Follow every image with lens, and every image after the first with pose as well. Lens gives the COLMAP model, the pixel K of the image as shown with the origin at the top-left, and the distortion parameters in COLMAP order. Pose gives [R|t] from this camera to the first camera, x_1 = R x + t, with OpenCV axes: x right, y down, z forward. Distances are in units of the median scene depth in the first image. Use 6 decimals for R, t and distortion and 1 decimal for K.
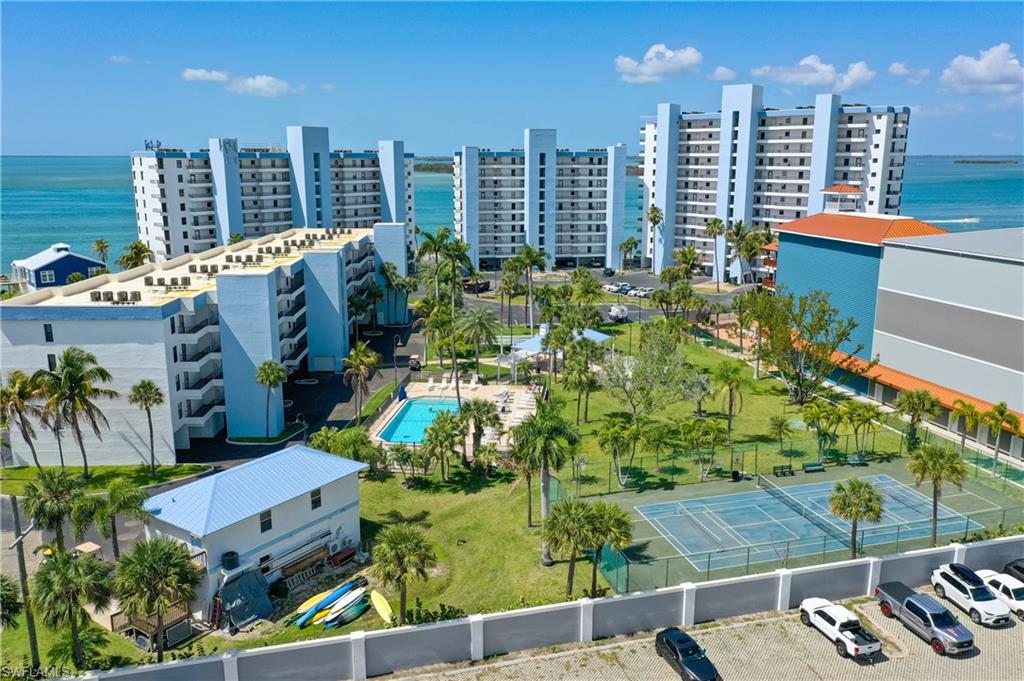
lens RADIAL K [[806.3, 0, 512.0], [0, 806.3, 340.5], [0, 0, 1]] dist [0.008478, 0.003263]
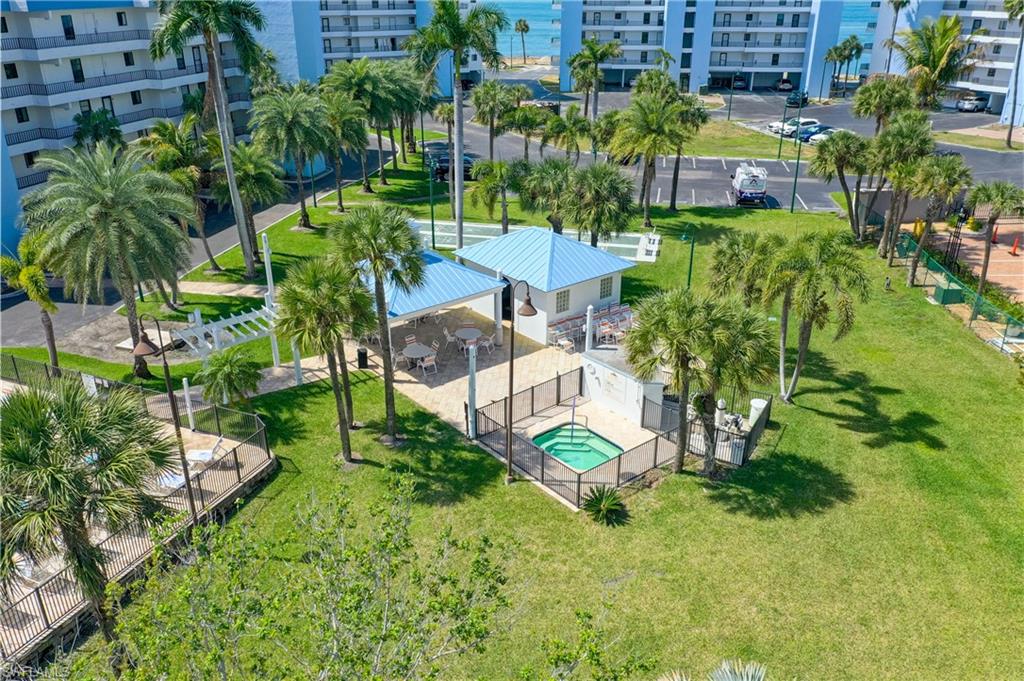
lens RADIAL K [[806.3, 0, 512.0], [0, 806.3, 340.5], [0, 0, 1]] dist [0.008478, 0.003263]
pose [[0.957950, 0.119000, -0.261094, 0.093631], [-0.064814, 0.976168, 0.207112, -0.023182], [0.279518, -0.181480, 0.942833, 0.368346]]
